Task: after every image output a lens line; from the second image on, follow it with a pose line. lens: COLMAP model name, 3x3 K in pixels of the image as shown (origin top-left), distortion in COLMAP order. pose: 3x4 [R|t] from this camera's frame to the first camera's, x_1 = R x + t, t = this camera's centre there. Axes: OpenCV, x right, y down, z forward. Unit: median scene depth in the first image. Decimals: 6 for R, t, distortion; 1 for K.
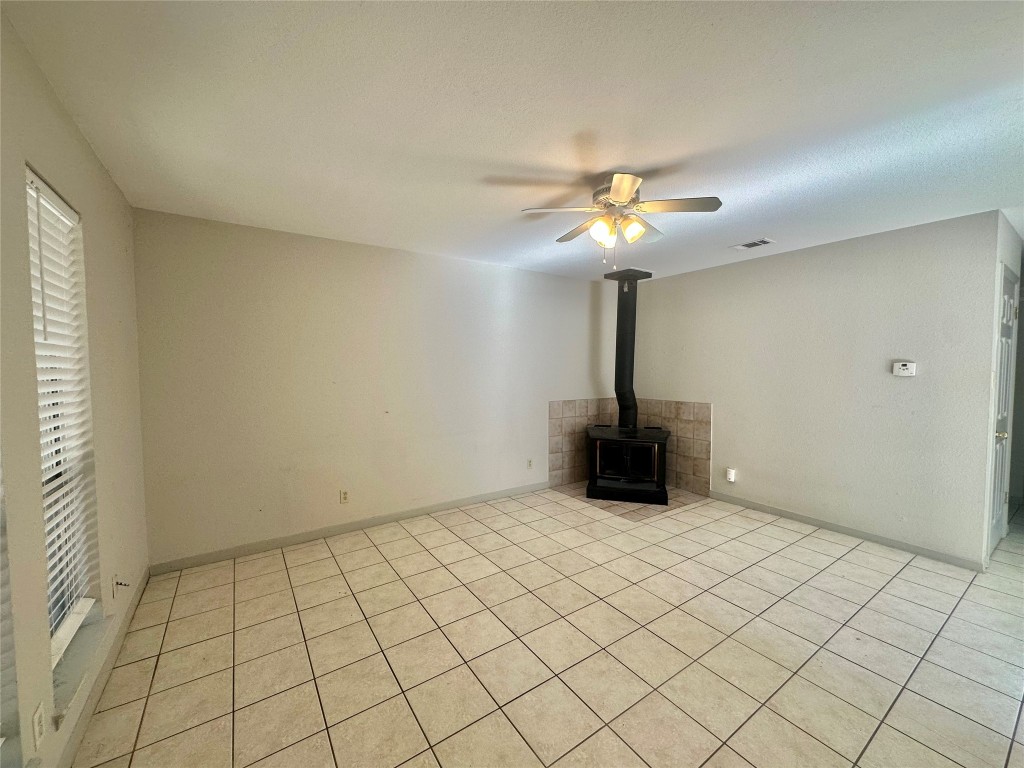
lens RADIAL K [[408.0, 0, 513.2], [0, 408.0, 384.6], [0, 0, 1]] dist [0.000202, 0.000220]
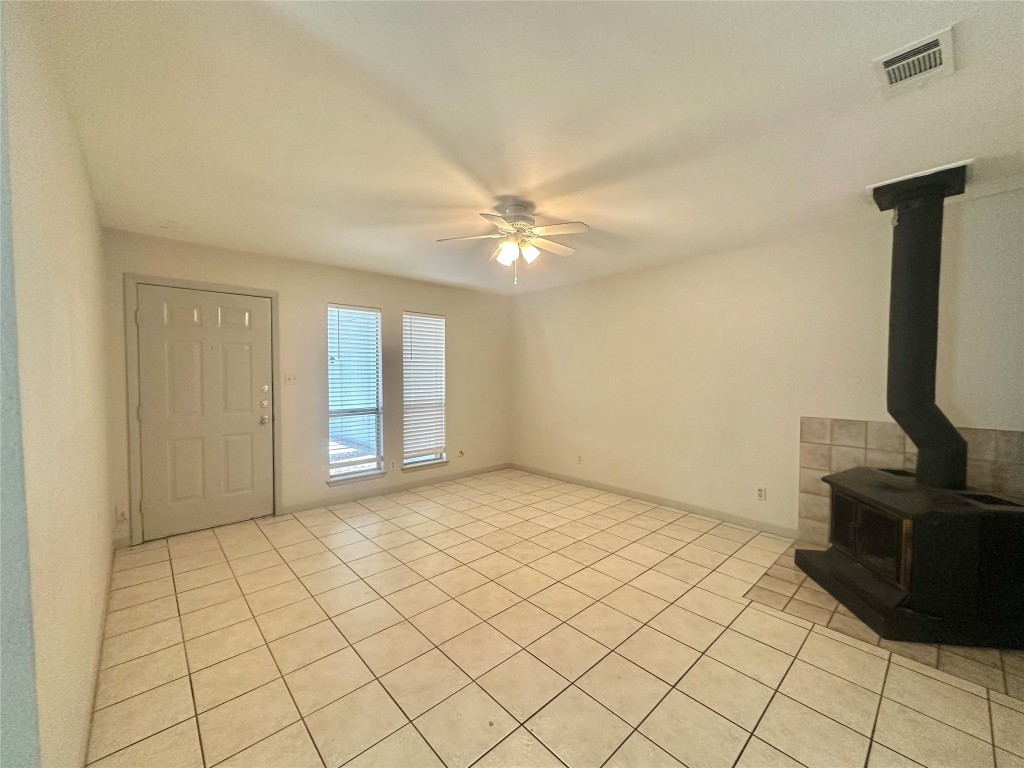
lens RADIAL K [[405.4, 0, 514.5], [0, 405.4, 388.7], [0, 0, 1]] dist [0.000283, 0.000155]
pose [[0.149436, 0.039840, -0.987969, 0.829860], [-0.047747, 0.998313, 0.033035, -0.008075], [0.987618, 0.042236, 0.151086, 0.480663]]
